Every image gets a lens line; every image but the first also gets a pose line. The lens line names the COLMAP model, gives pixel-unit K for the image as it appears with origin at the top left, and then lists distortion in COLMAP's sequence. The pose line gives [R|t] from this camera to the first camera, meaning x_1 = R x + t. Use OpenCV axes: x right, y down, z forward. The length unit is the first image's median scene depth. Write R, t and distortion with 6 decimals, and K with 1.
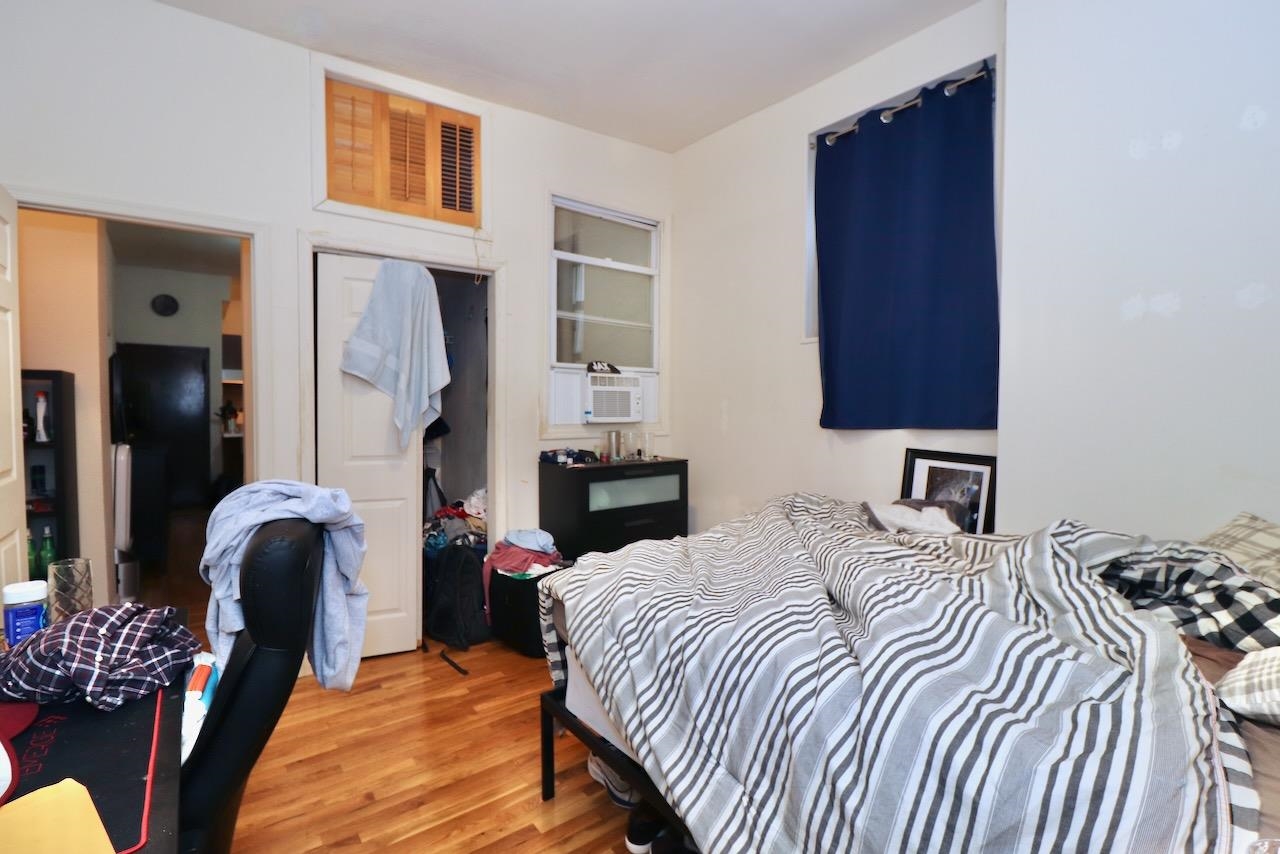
lens RADIAL K [[625.8, 0, 632.4], [0, 625.8, 414.9], [0, 0, 1]] dist [-0.003922, -0.014374]
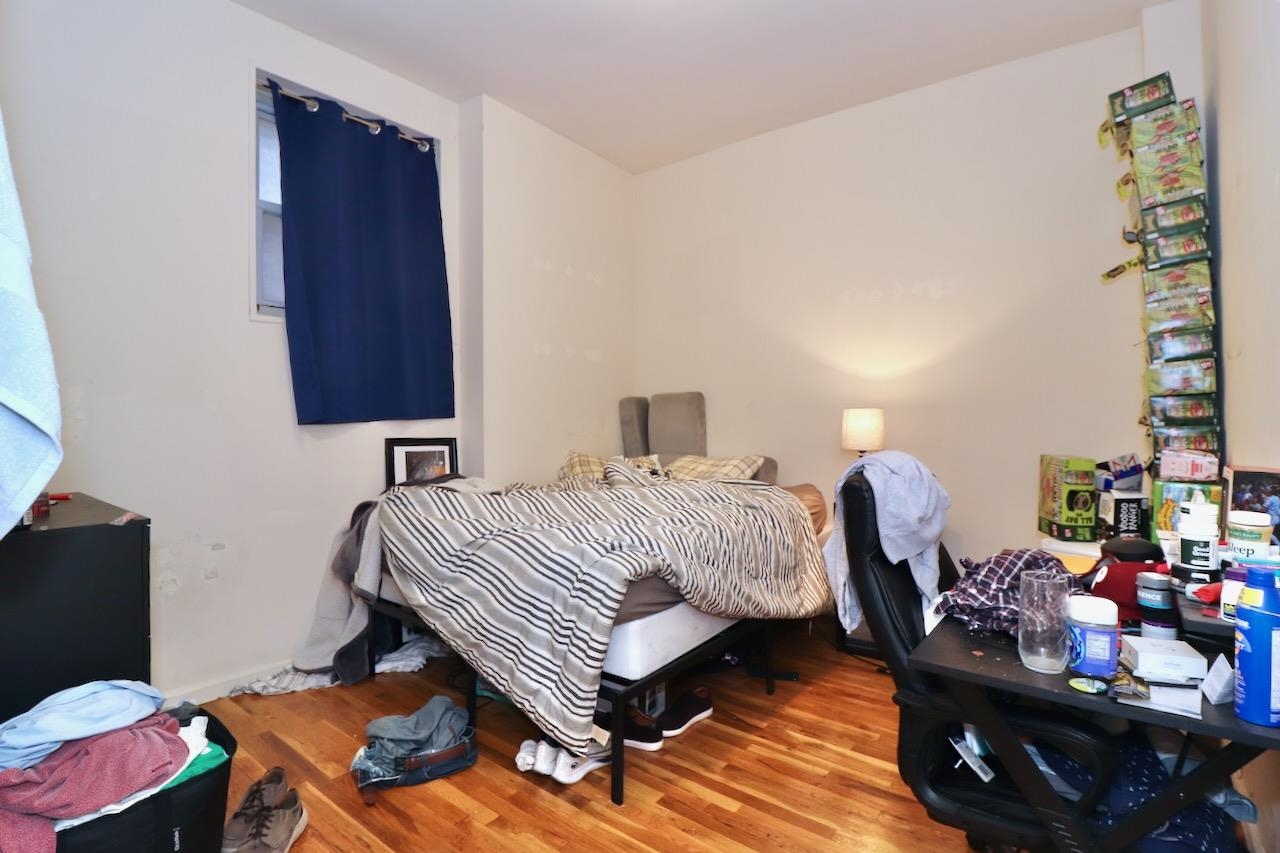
lens RADIAL K [[625.8, 0, 632.4], [0, 625.8, 414.4], [0, 0, 1]] dist [-0.003922, -0.014374]
pose [[-0.299006, 0.000159, 0.954251, -0.766834], [0.015141, 0.999875, 0.004578, 0.013040], [-0.954131, 0.015817, -0.298971, 0.931407]]
